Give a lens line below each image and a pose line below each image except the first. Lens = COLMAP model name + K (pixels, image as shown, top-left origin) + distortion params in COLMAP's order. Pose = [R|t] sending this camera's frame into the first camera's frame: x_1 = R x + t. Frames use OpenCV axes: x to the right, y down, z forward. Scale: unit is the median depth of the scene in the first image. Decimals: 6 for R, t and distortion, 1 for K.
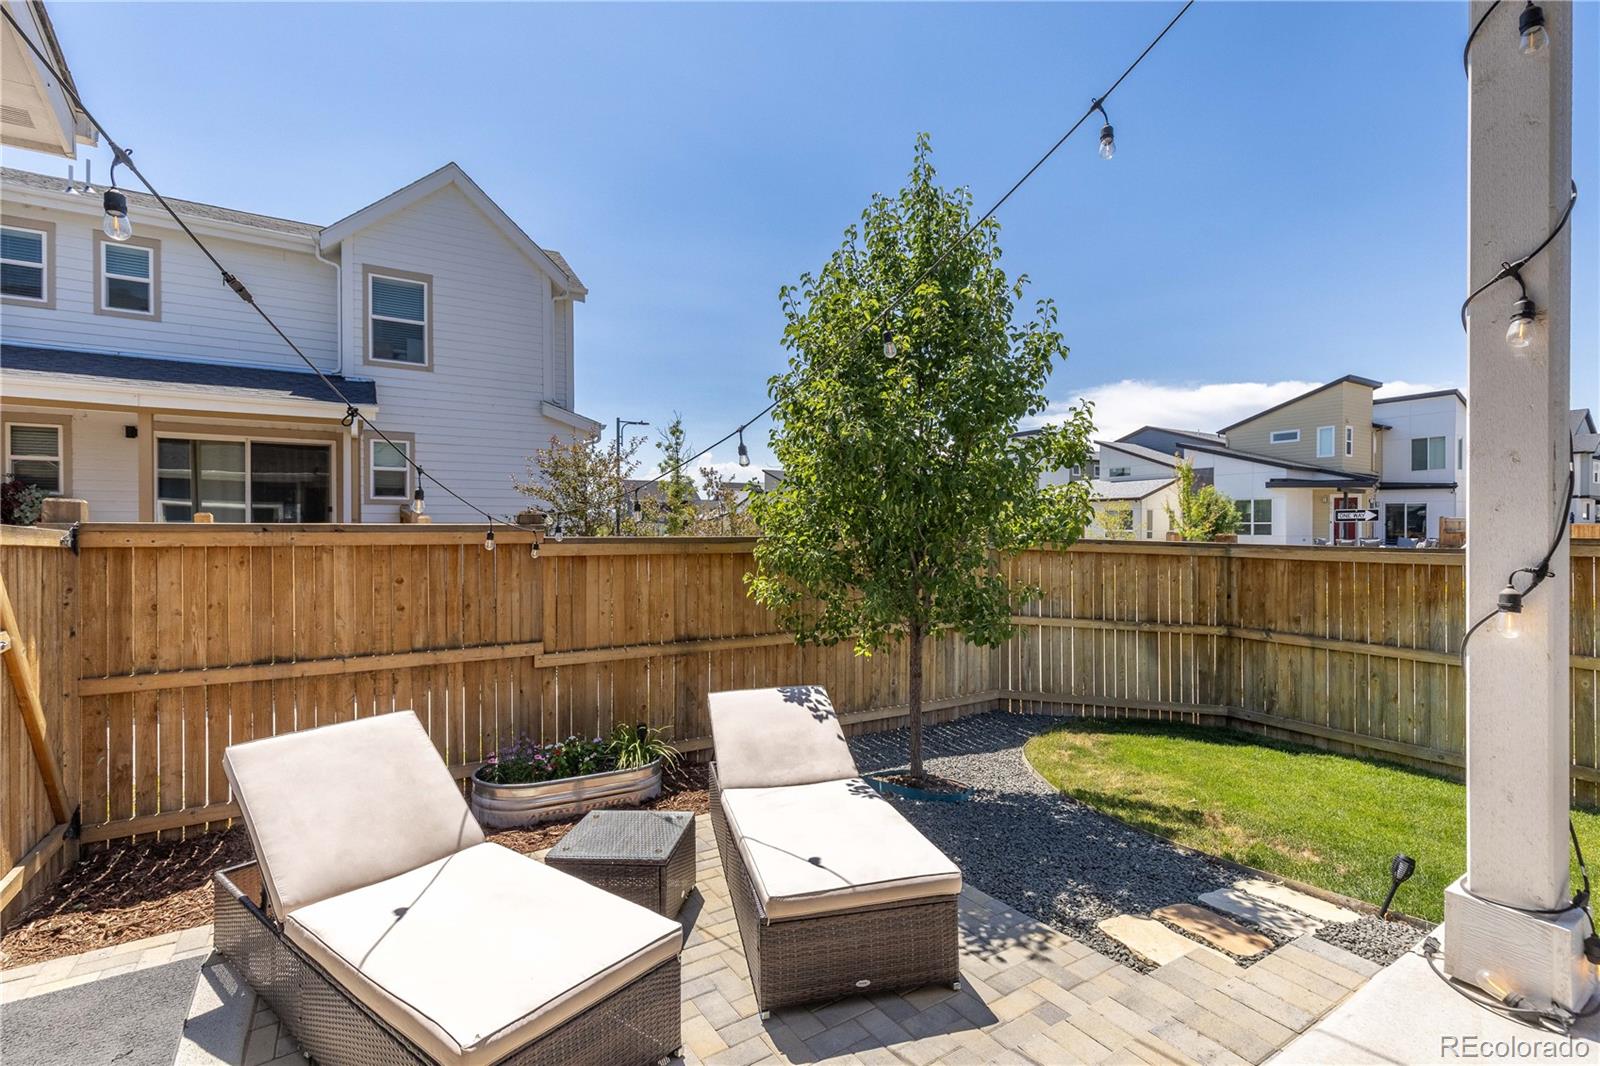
lens RADIAL K [[717.6, 0, 800.0], [0, 717.6, 533.0], [0, 0, 1]] dist [0.020464, -0.007364]
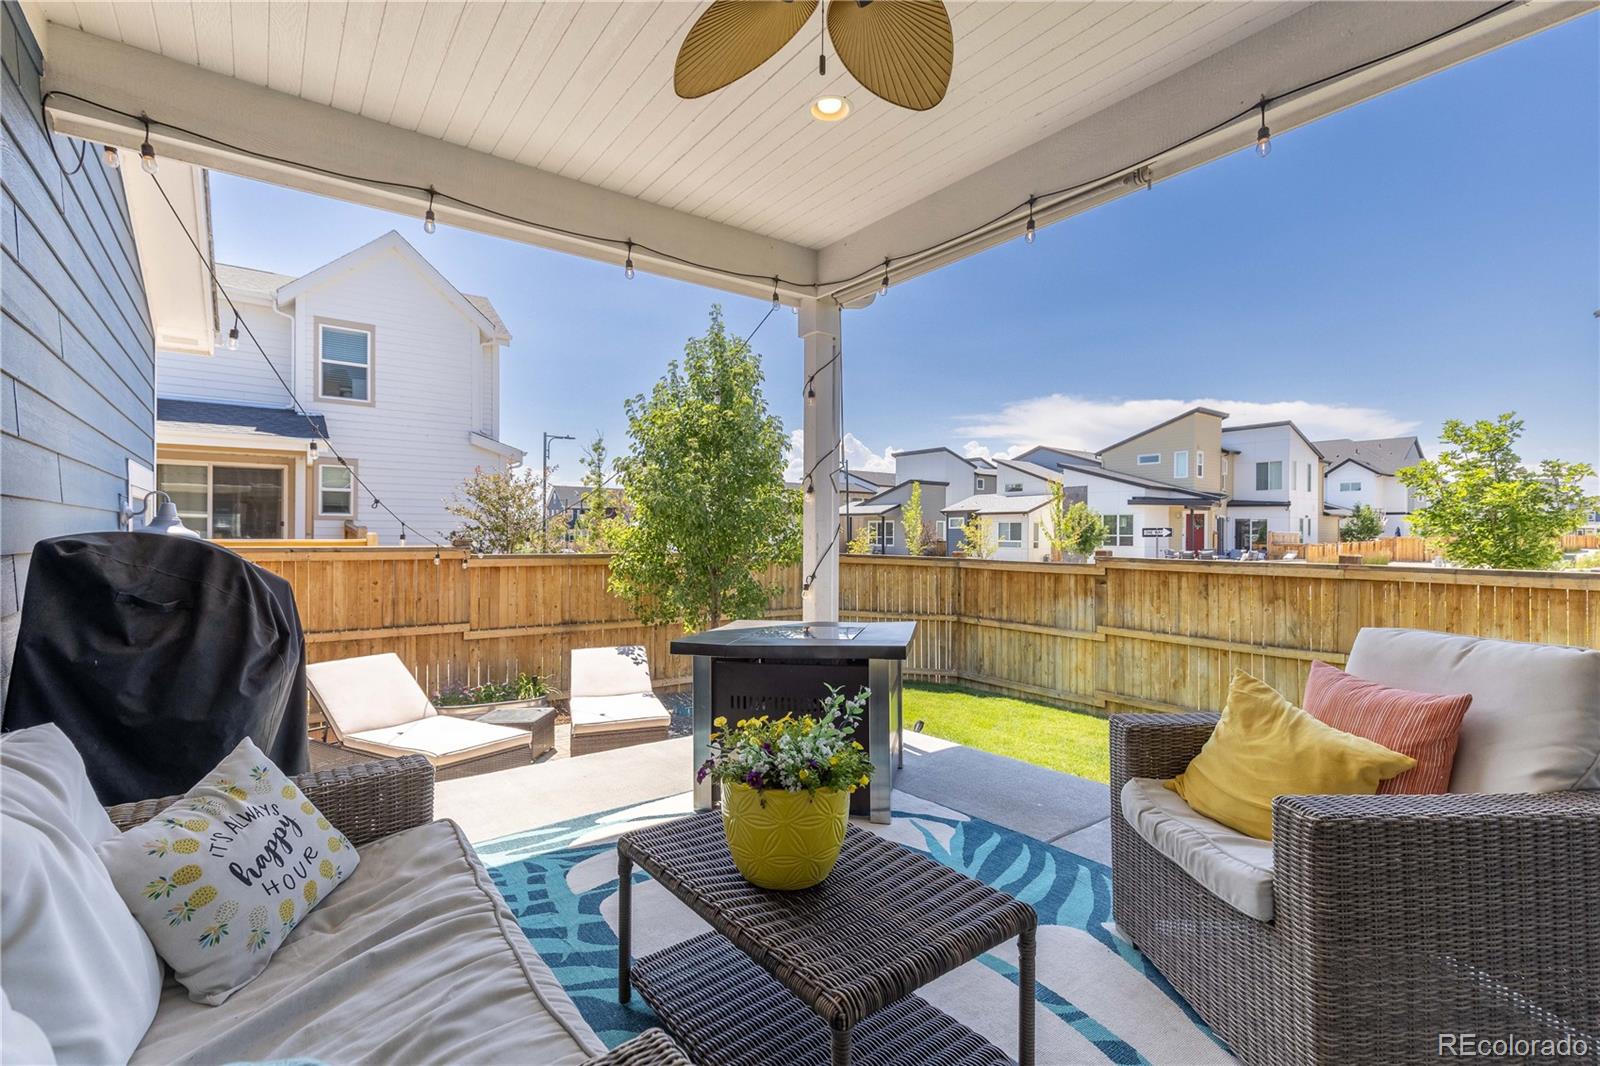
lens RADIAL K [[717.6, 0, 800.0], [0, 717.6, 533.0], [0, 0, 1]] dist [0.020464, -0.007364]
pose [[0.996302, 0.006825, 0.085651, 0.144843], [-0.006105, 0.999944, -0.008667, -0.021380], [-0.085705, 0.008112, 0.996288, -0.405794]]
